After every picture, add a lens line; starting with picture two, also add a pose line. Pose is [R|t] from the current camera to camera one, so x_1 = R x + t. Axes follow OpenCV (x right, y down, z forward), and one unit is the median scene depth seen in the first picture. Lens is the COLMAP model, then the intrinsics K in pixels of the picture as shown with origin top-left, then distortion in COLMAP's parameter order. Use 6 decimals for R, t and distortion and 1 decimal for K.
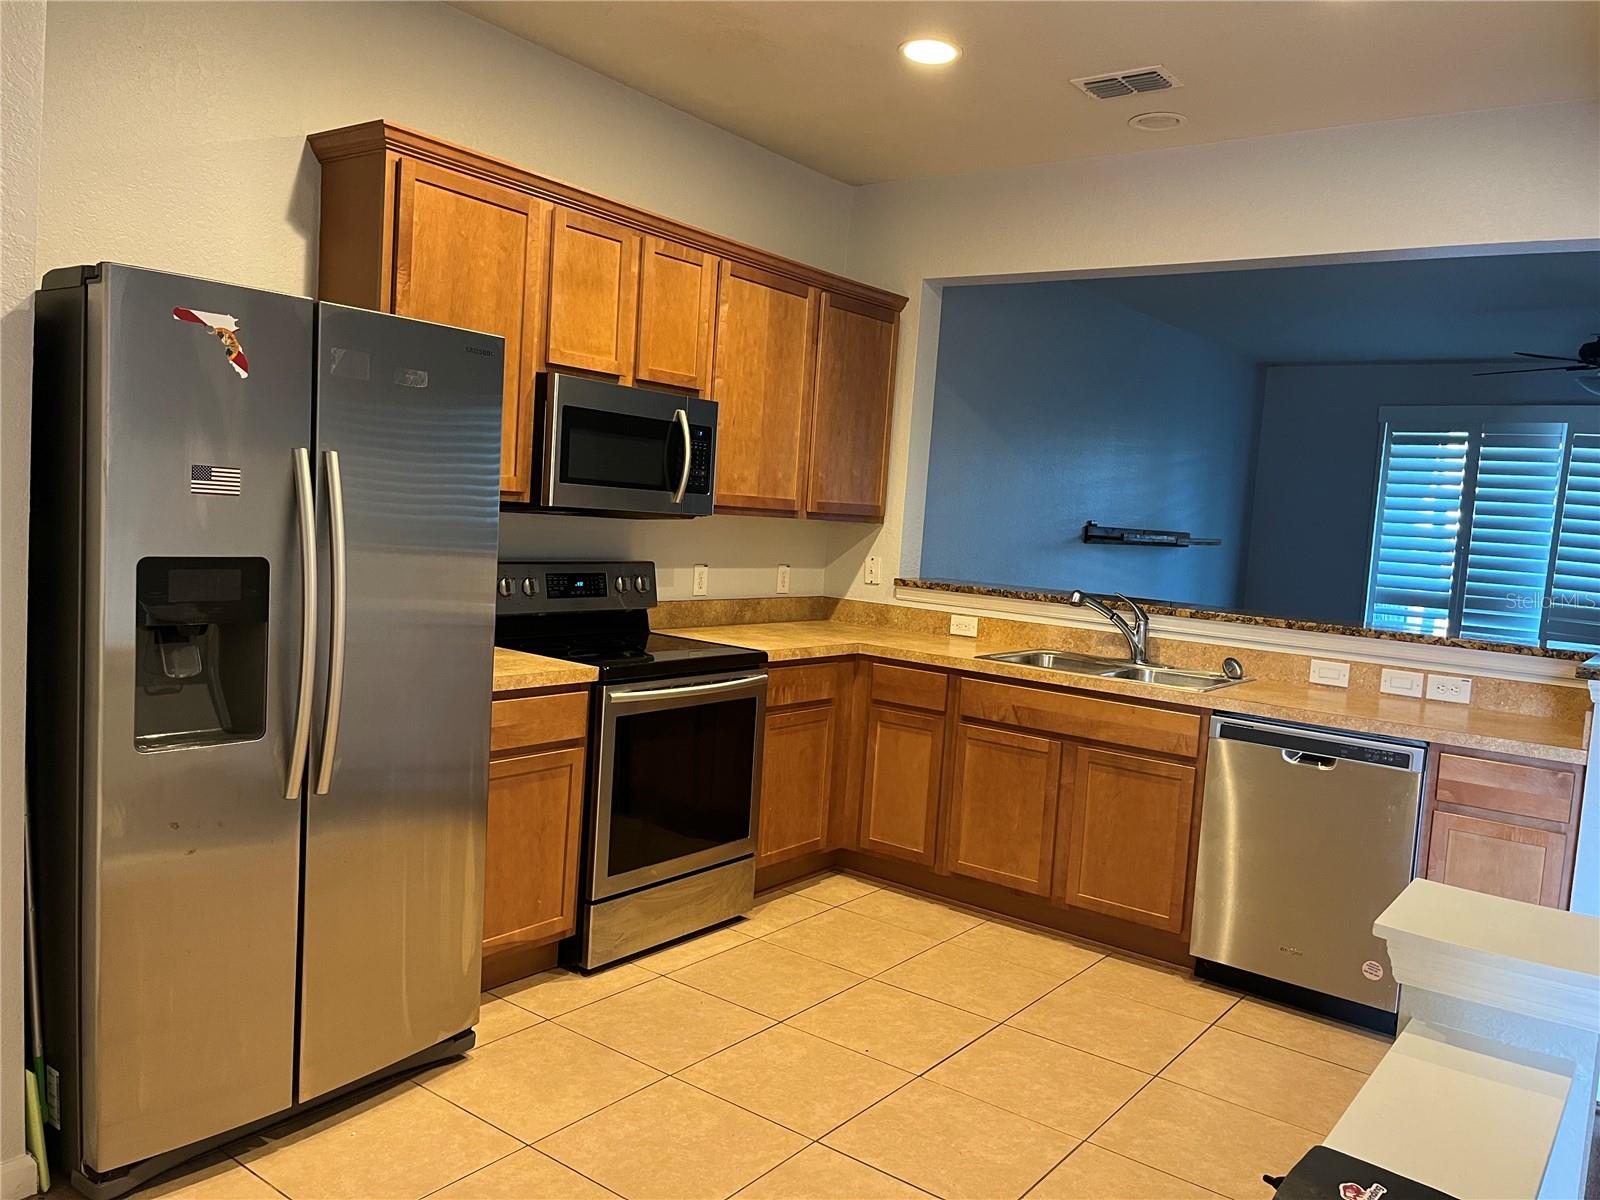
lens RADIAL K [[1224.8, 0, 797.0], [0, 1224.8, 610.8], [0, 0, 1]] dist [0.022137, -0.011754]
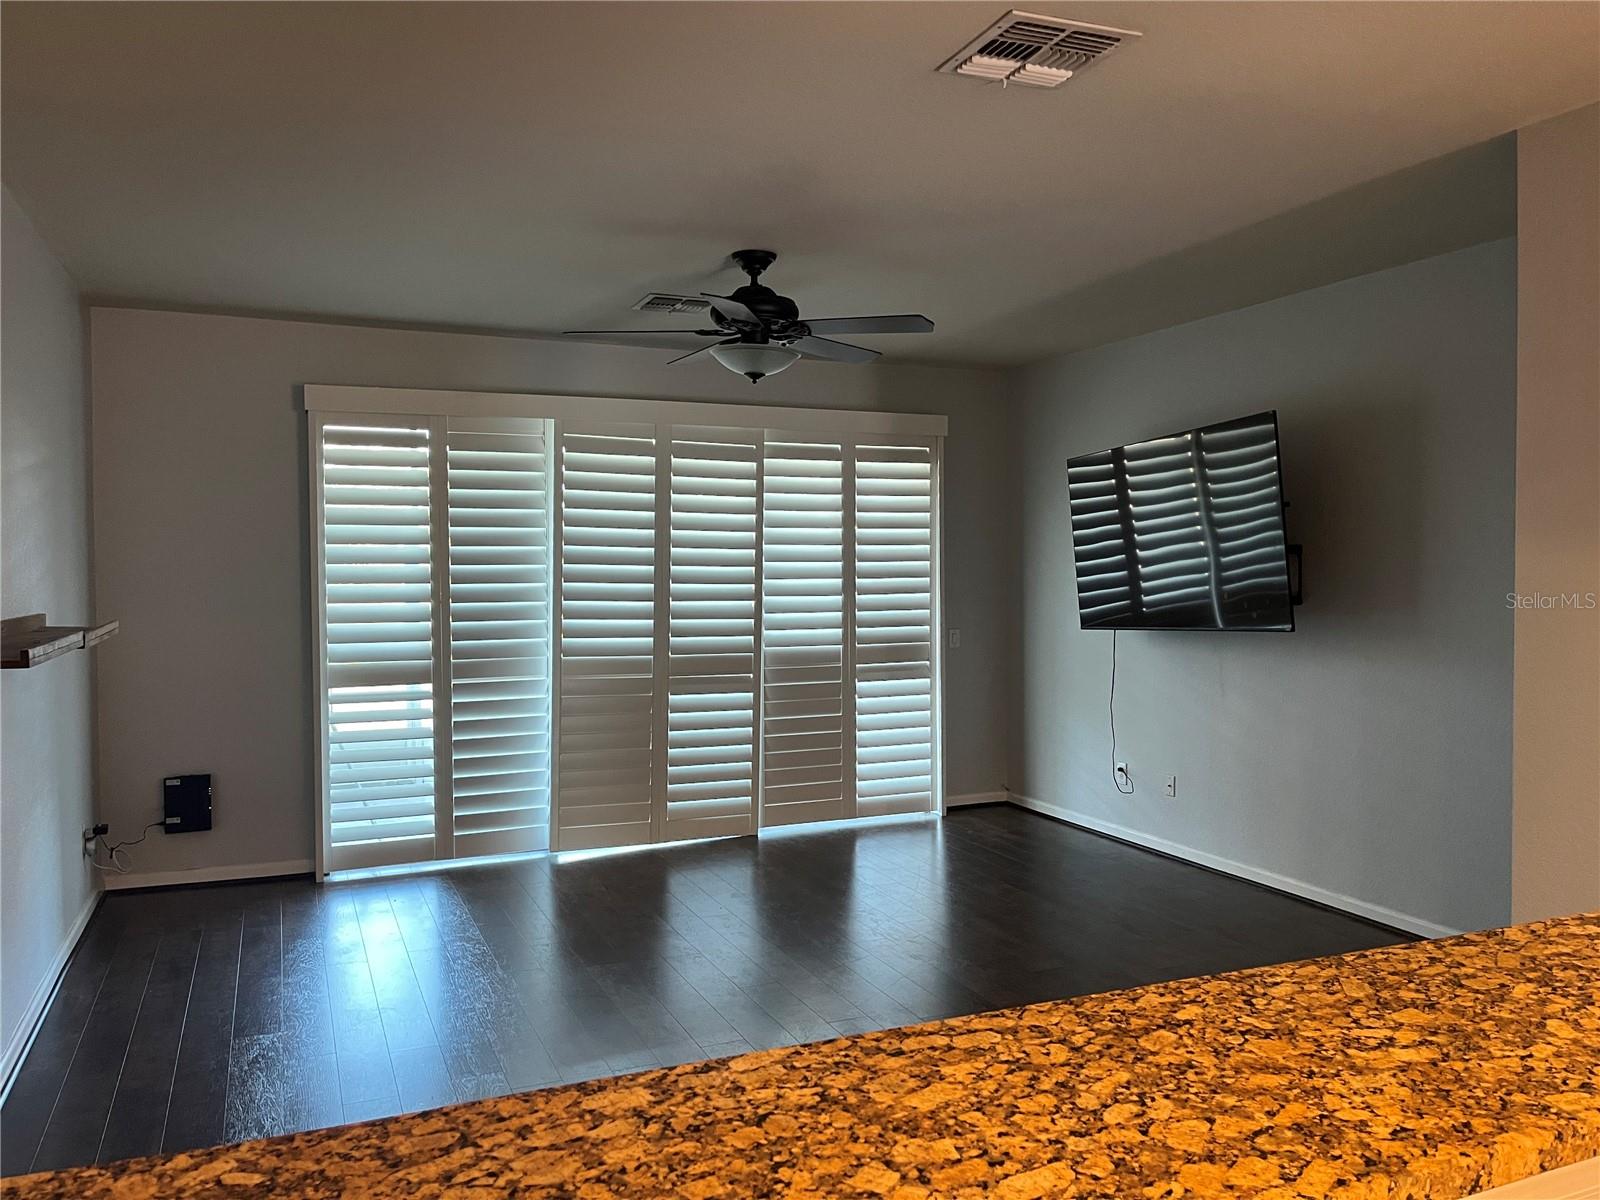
lens RADIAL K [[1224.8, 0, 797.5], [0, 1224.8, 604.0], [0, 0, 1]] dist [0.022137, -0.011754]
pose [[0.495112, -0.096505, 0.863453, 0.076264], [0.112447, 0.992571, 0.046458, -0.110496], [-0.861522, 0.074091, 0.502286, 0.954680]]
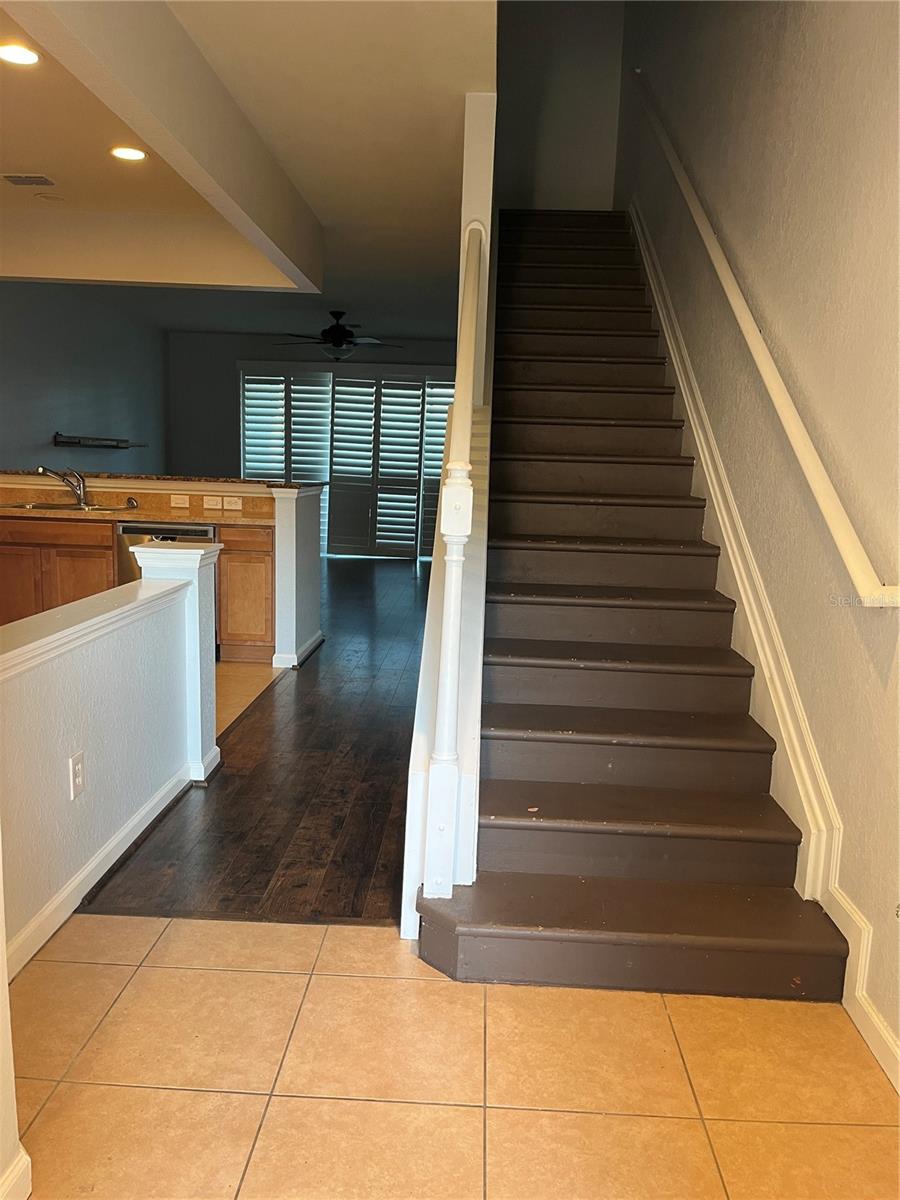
lens RADIAL K [[918.6, 0, 449.6], [0, 918.6, 611.9], [0, 0, 1]] dist [0.022137, -0.011754]
pose [[0.820807, -0.130230, 0.556162, -0.054313], [0.068460, 0.989074, 0.130563, 0.057039], [-0.567089, -0.069092, 0.820754, -0.433857]]
